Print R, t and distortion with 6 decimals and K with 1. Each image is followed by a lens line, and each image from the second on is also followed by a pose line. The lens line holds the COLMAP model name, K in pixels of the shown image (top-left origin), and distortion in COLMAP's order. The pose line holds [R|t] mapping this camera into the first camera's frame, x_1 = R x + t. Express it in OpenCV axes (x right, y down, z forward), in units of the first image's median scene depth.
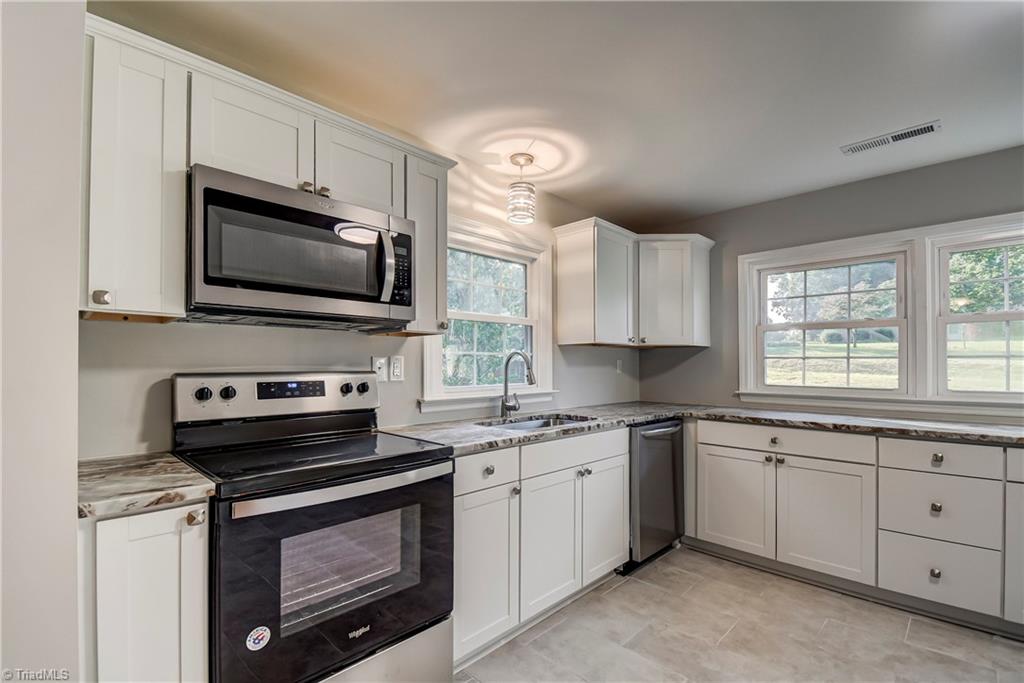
lens RADIAL K [[459.7, 0, 509.3], [0, 459.7, 360.8], [0, 0, 1]] dist [0.030286, -0.021022]
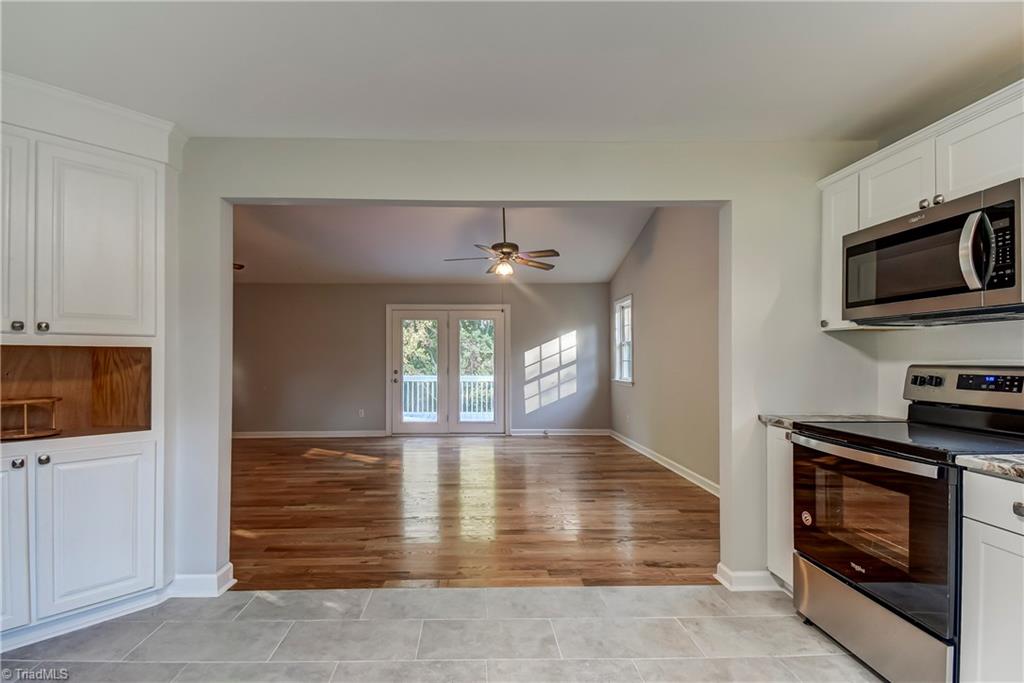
lens RADIAL K [[459.7, 0, 498.5], [0, 459.7, 355.9], [0, 0, 1]] dist [0.030286, -0.021022]
pose [[-0.694226, -0.003456, -0.719749, 0.788126], [0.002085, 0.999975, -0.006812, 0.005476], [0.719754, -0.006229, -0.694201, 0.723527]]
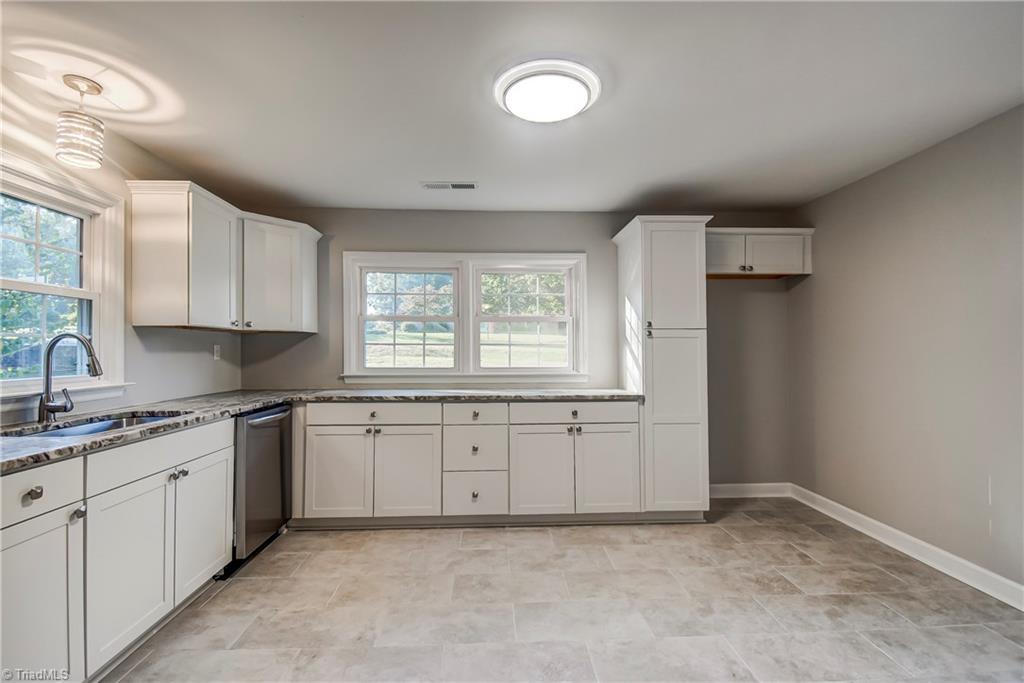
lens RADIAL K [[459.7, 0, 506.3], [0, 459.7, 343.5], [0, 0, 1]] dist [0.030286, -0.021022]
pose [[0.684884, 0.008457, 0.728603, -0.053224], [-0.003504, 0.999959, -0.008313, 0.000753], [-0.728644, 0.003140, 0.684886, -0.047326]]
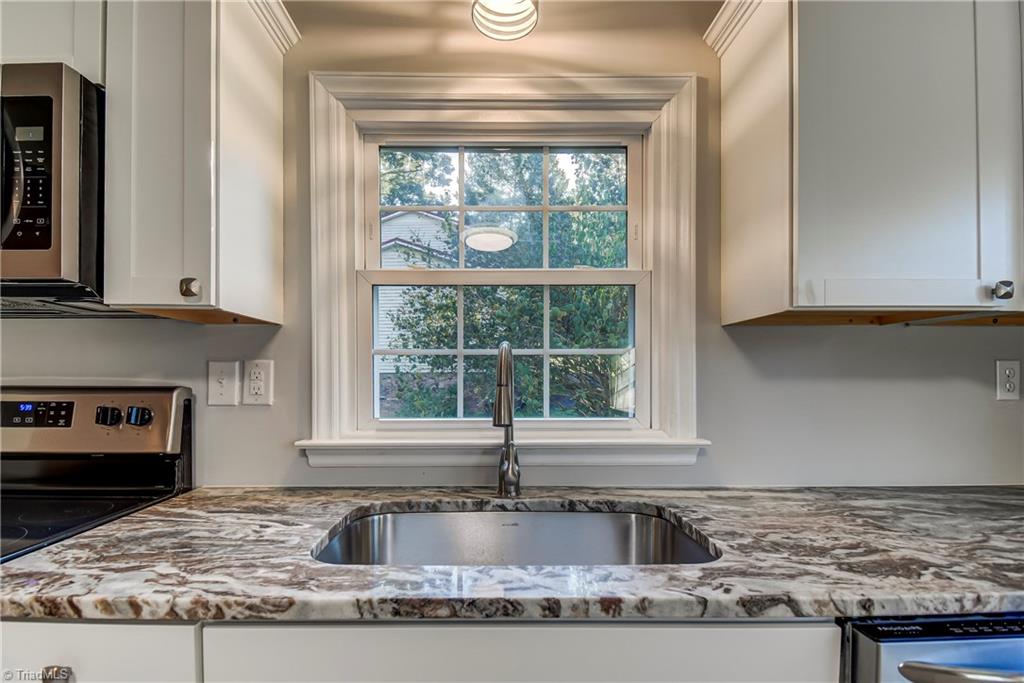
lens RADIAL K [[459.7, 0, 492.1], [0, 459.7, 380.6], [0, 0, 1]] dist [0.030286, -0.021022]
pose [[0.706924, 0.006891, -0.707256, 0.340963], [0.005425, 0.999870, 0.015164, 0.007518], [0.707268, -0.014556, 0.706795, 0.780733]]
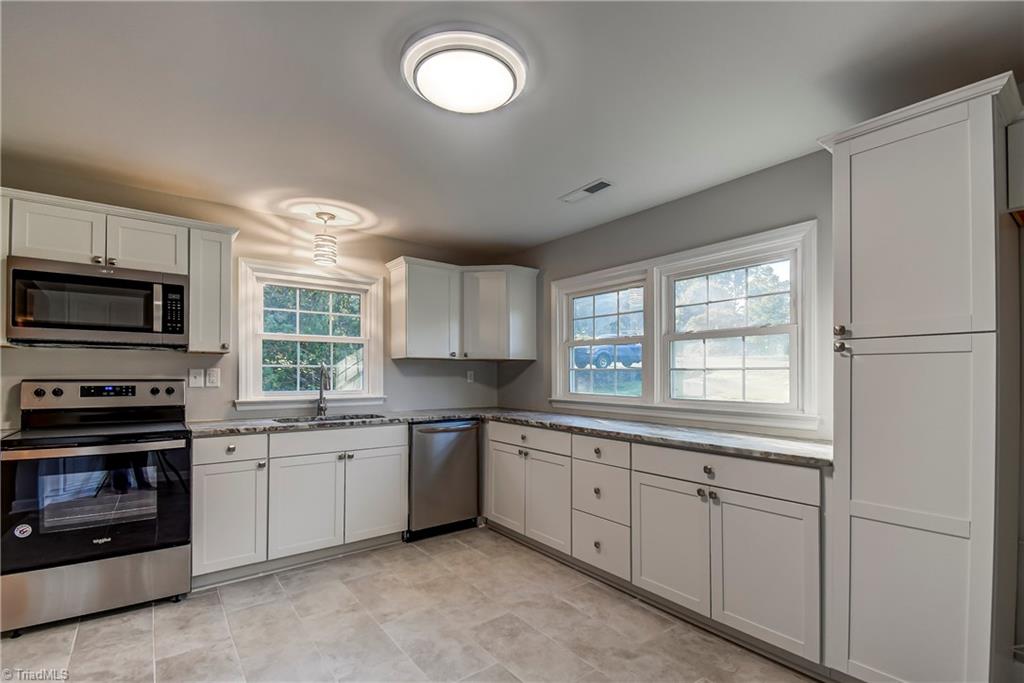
lens RADIAL K [[459.7, 0, 500.4], [0, 459.7, 373.0], [0, 0, 1]] dist [0.030286, -0.021022]
pose [[0.989279, 0.001802, -0.146027, 0.781865], [-0.001232, 0.999991, 0.003992, -0.003094], [0.146033, -0.003769, 0.989273, -0.235515]]
